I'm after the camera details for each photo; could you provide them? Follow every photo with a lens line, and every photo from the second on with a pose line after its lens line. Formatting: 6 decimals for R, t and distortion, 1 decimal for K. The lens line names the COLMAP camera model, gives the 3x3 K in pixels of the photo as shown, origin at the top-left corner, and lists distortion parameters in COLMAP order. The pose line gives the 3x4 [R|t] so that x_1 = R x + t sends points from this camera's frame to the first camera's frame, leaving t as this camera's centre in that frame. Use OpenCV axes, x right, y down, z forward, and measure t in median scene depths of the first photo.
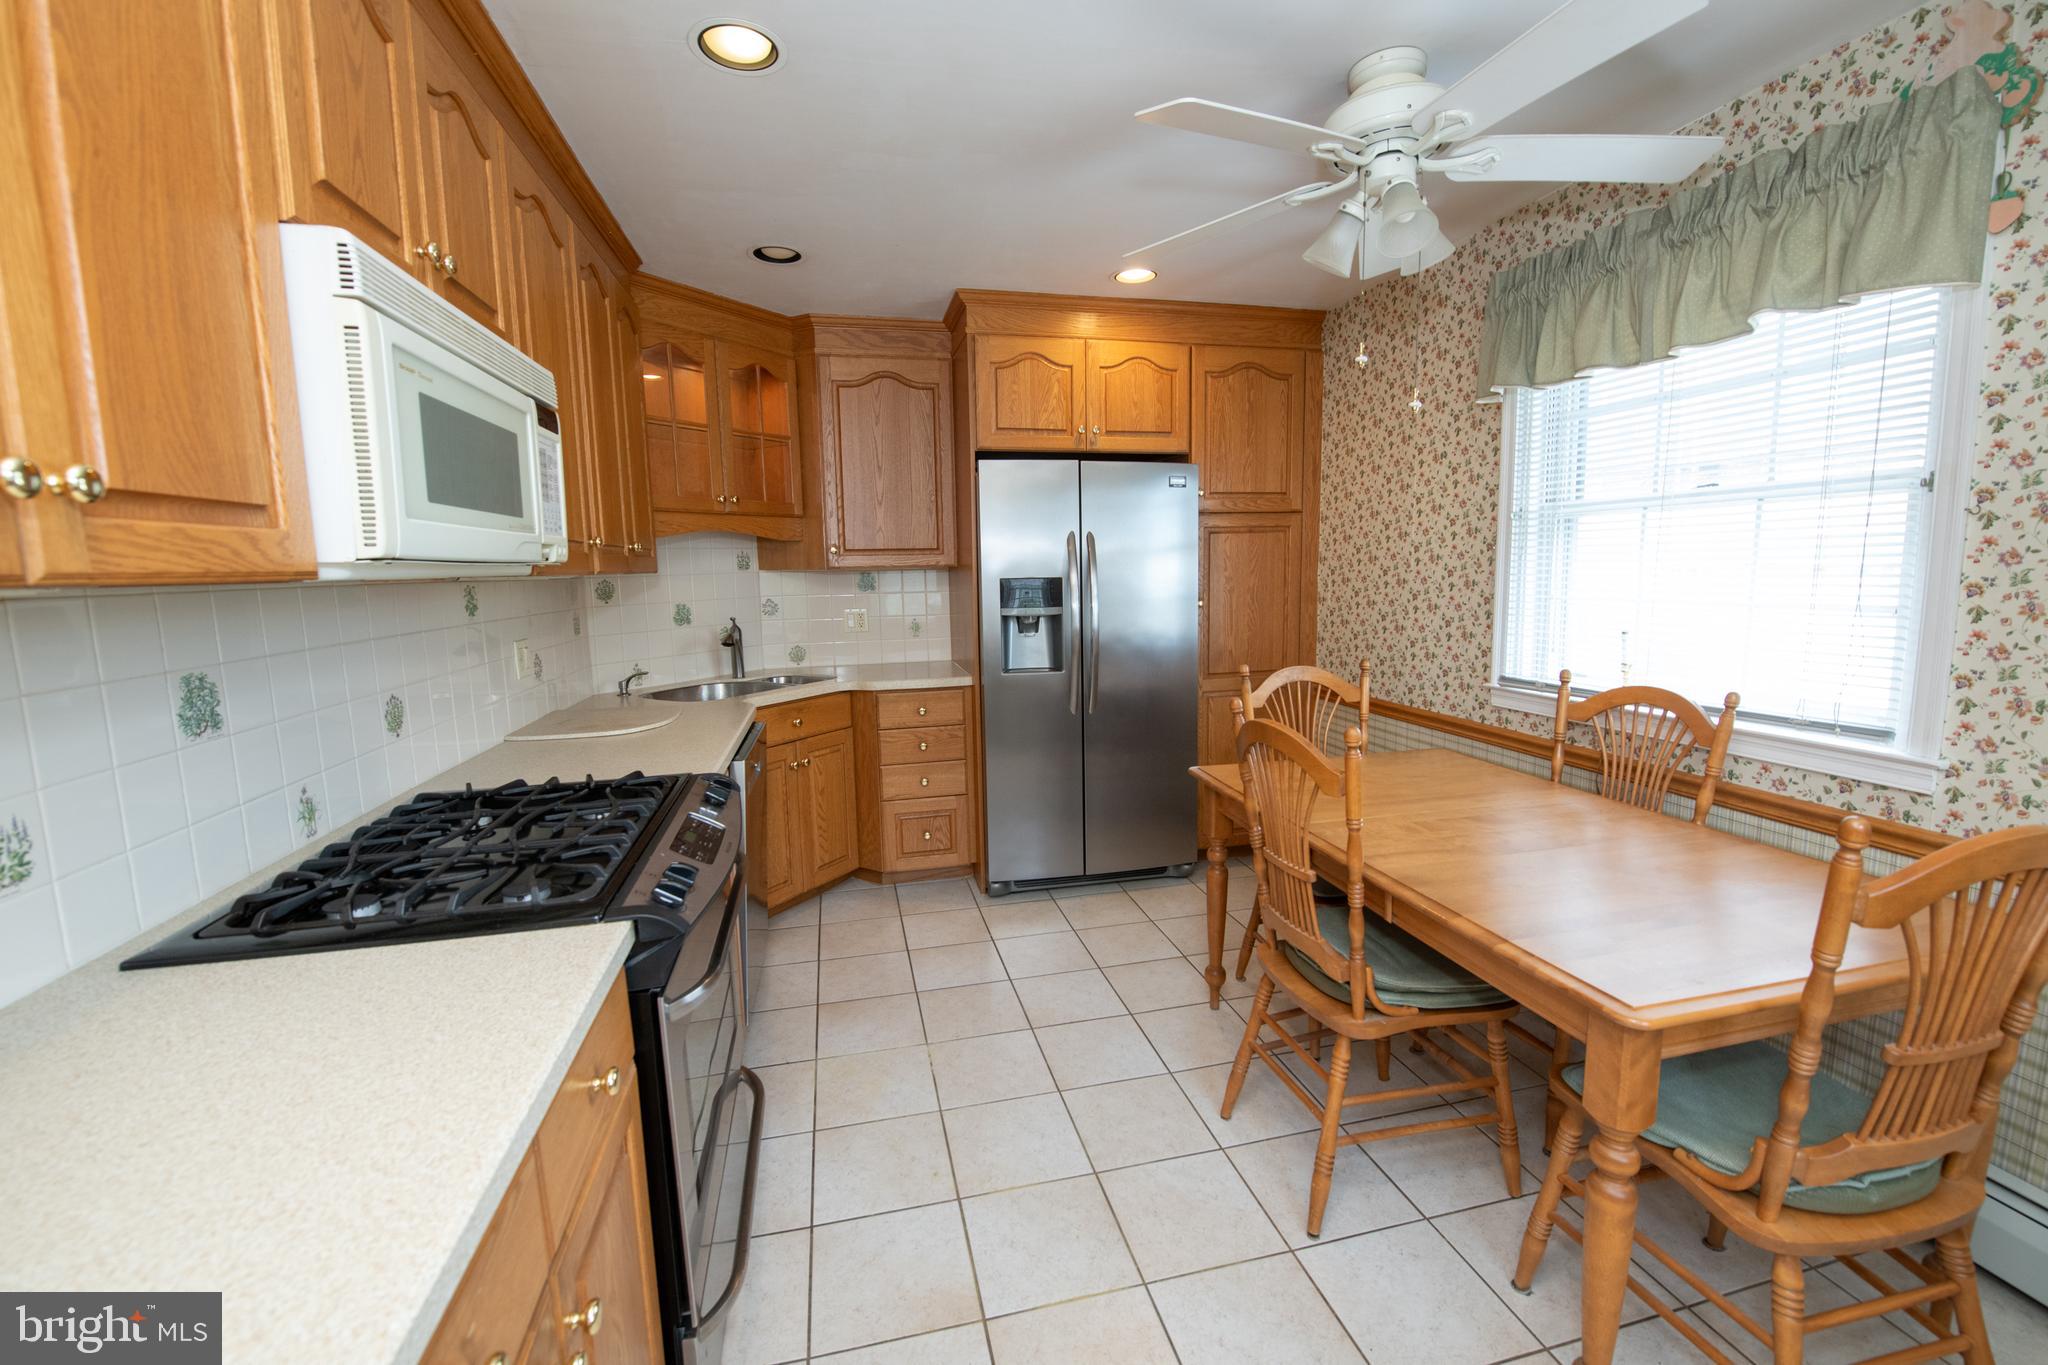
lens RADIAL K [[854.7, 0, 1027.1], [0, 854.7, 681.2], [0, 0, 1]] dist [-0.012695, -0.002992]
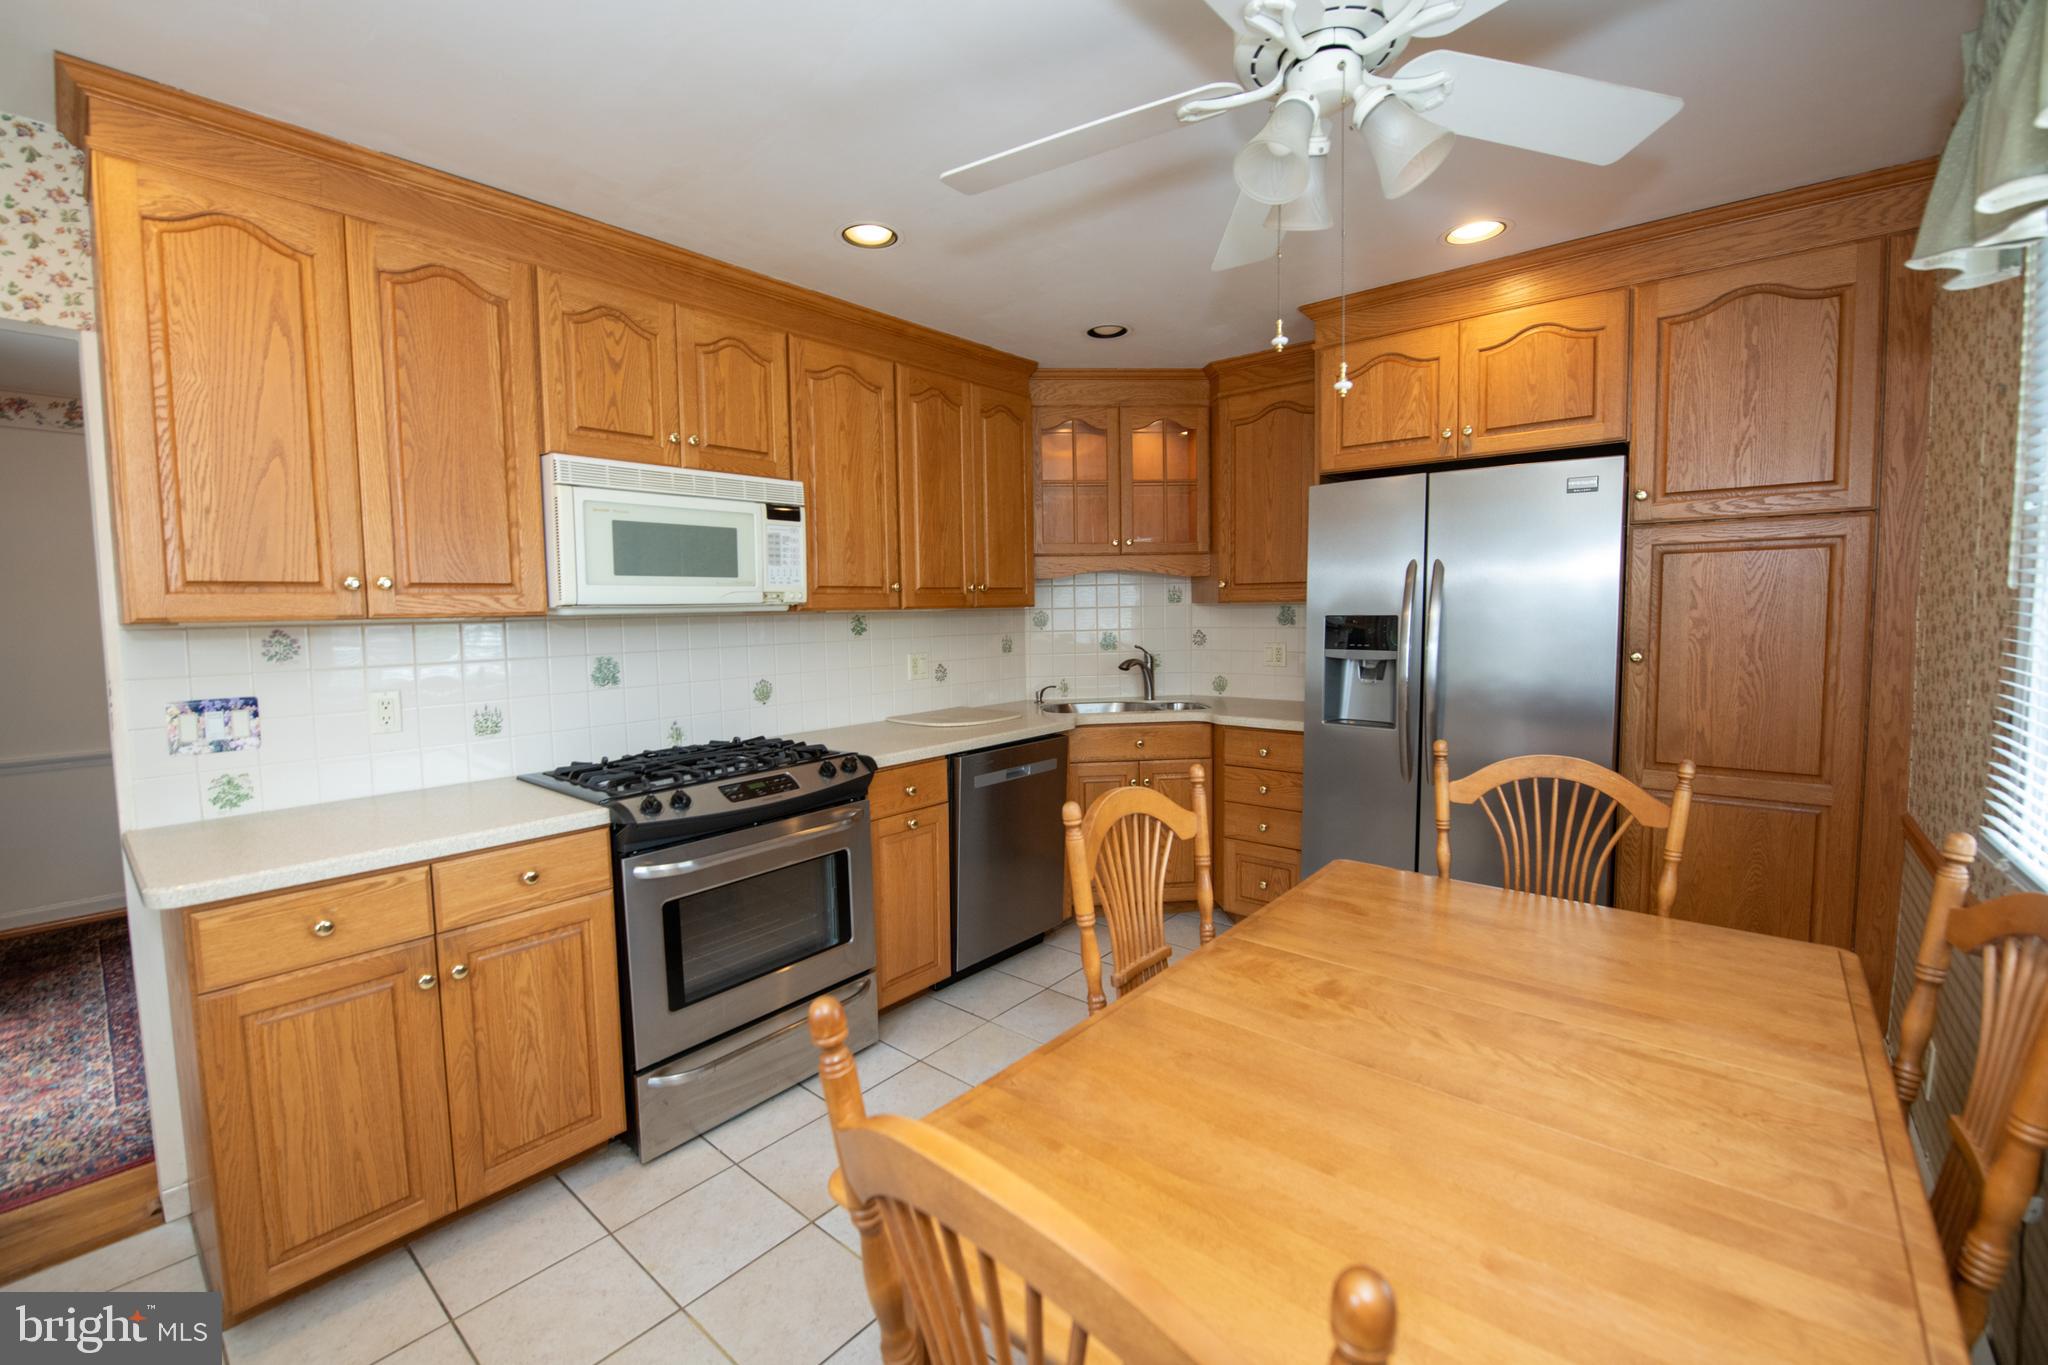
lens RADIAL K [[854.7, 0, 1008.3], [0, 854.7, 665.4], [0, 0, 1]] dist [-0.012695, -0.002992]
pose [[0.576699, 0.065165, -0.814354, 0.603412], [-0.102899, 0.994669, 0.006724, -0.048050], [0.810450, 0.079918, 0.580330, 0.262511]]
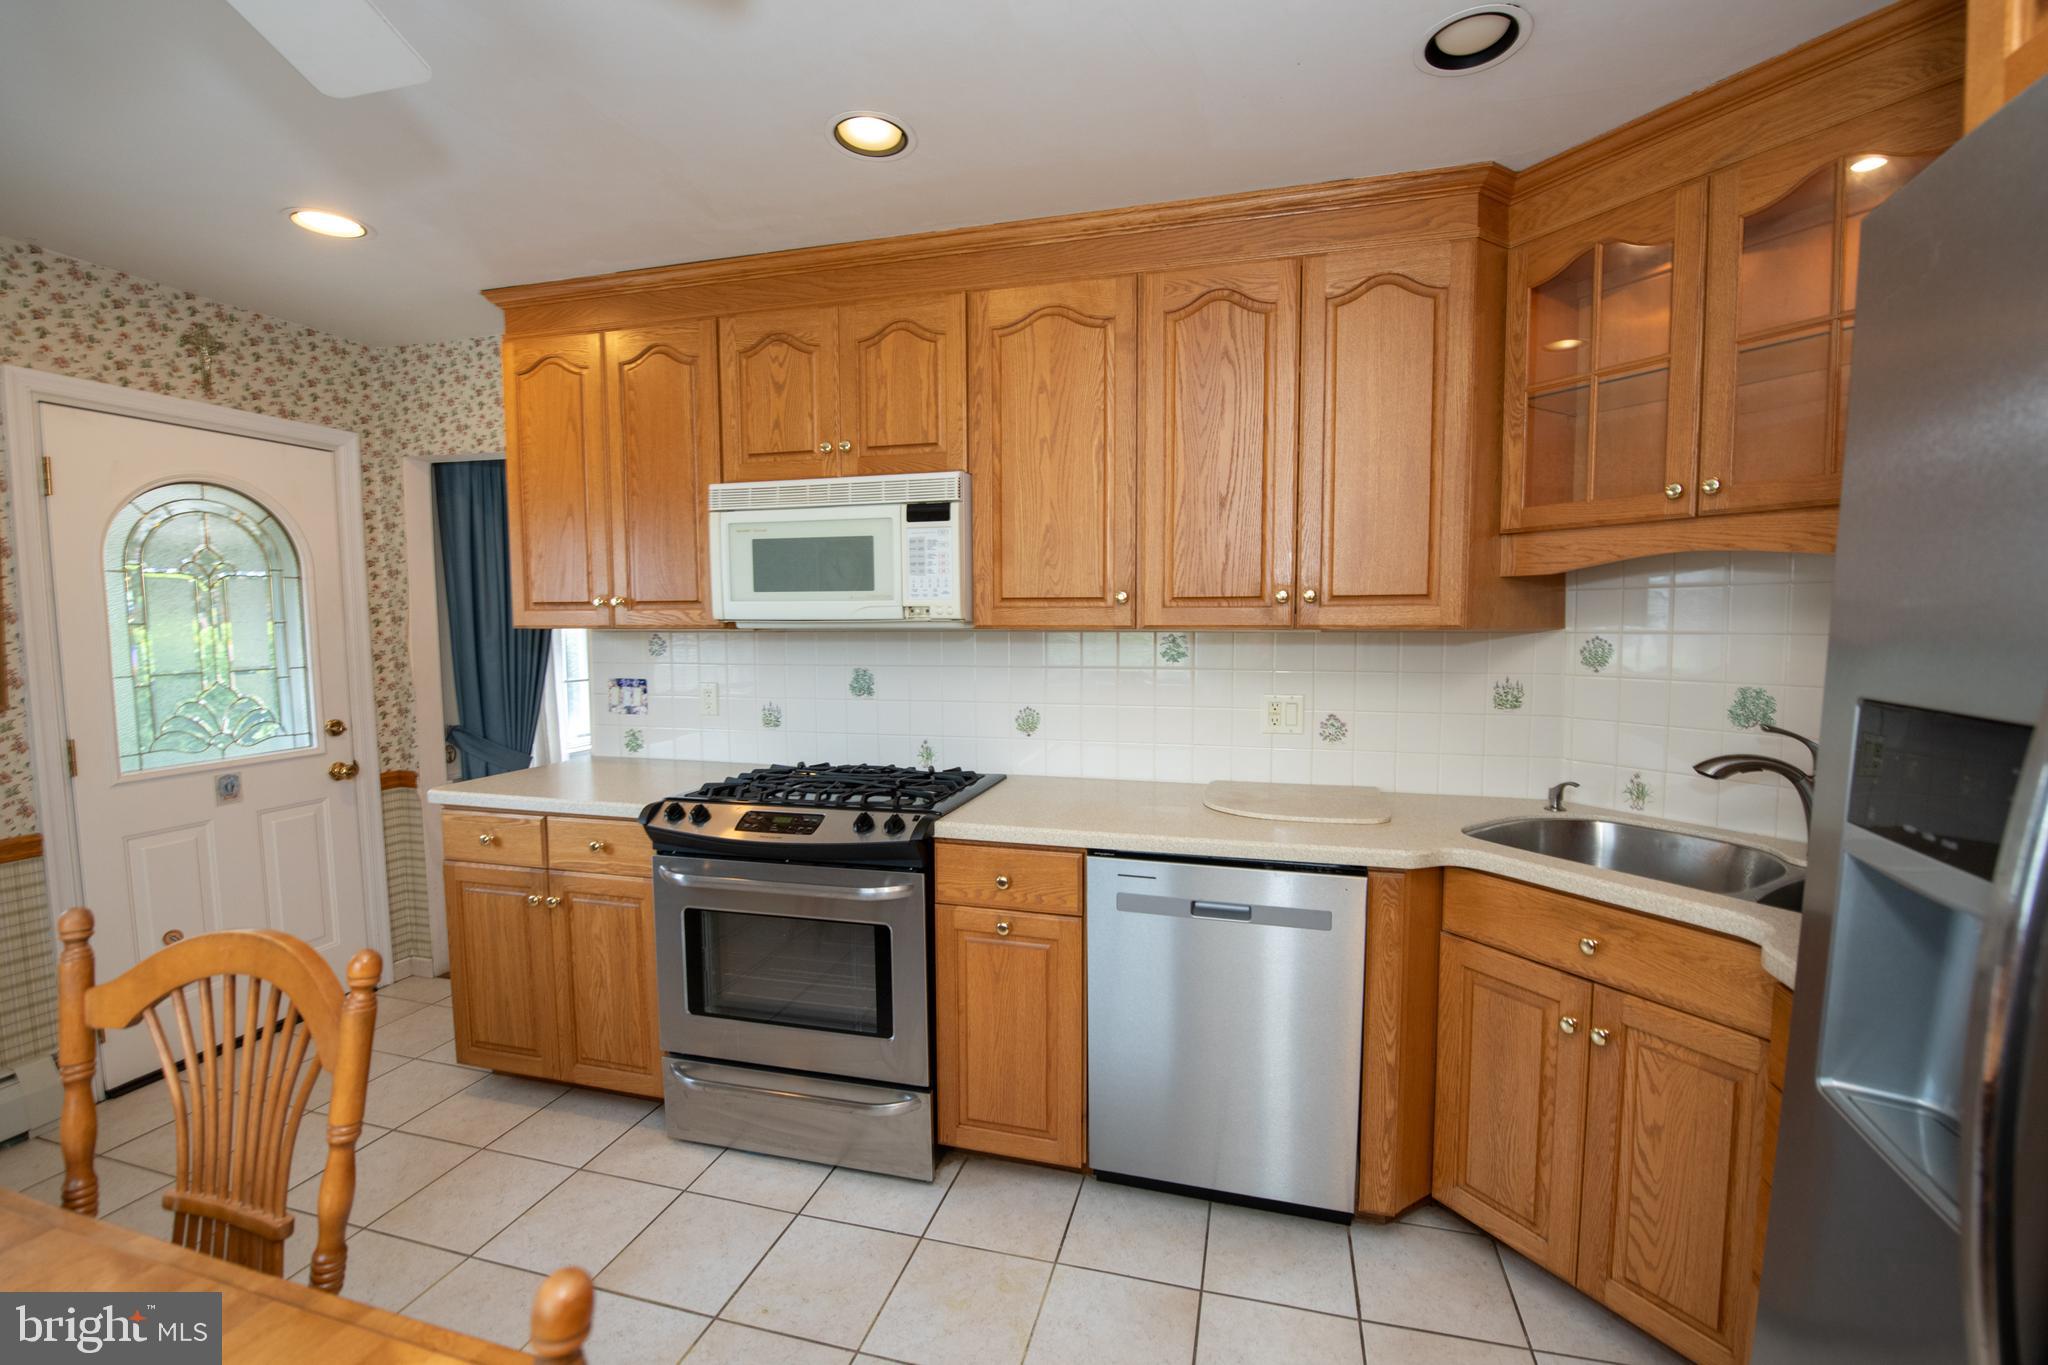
lens RADIAL K [[854.7, 0, 1042.9], [0, 854.7, 682.4], [0, 0, 1]] dist [-0.012695, -0.002992]
pose [[-0.480001, 0.085674, -0.873075, 0.330918], [-0.105278, 0.982402, 0.154282, -0.165282], [0.870928, 0.165971, -0.462534, 1.105460]]
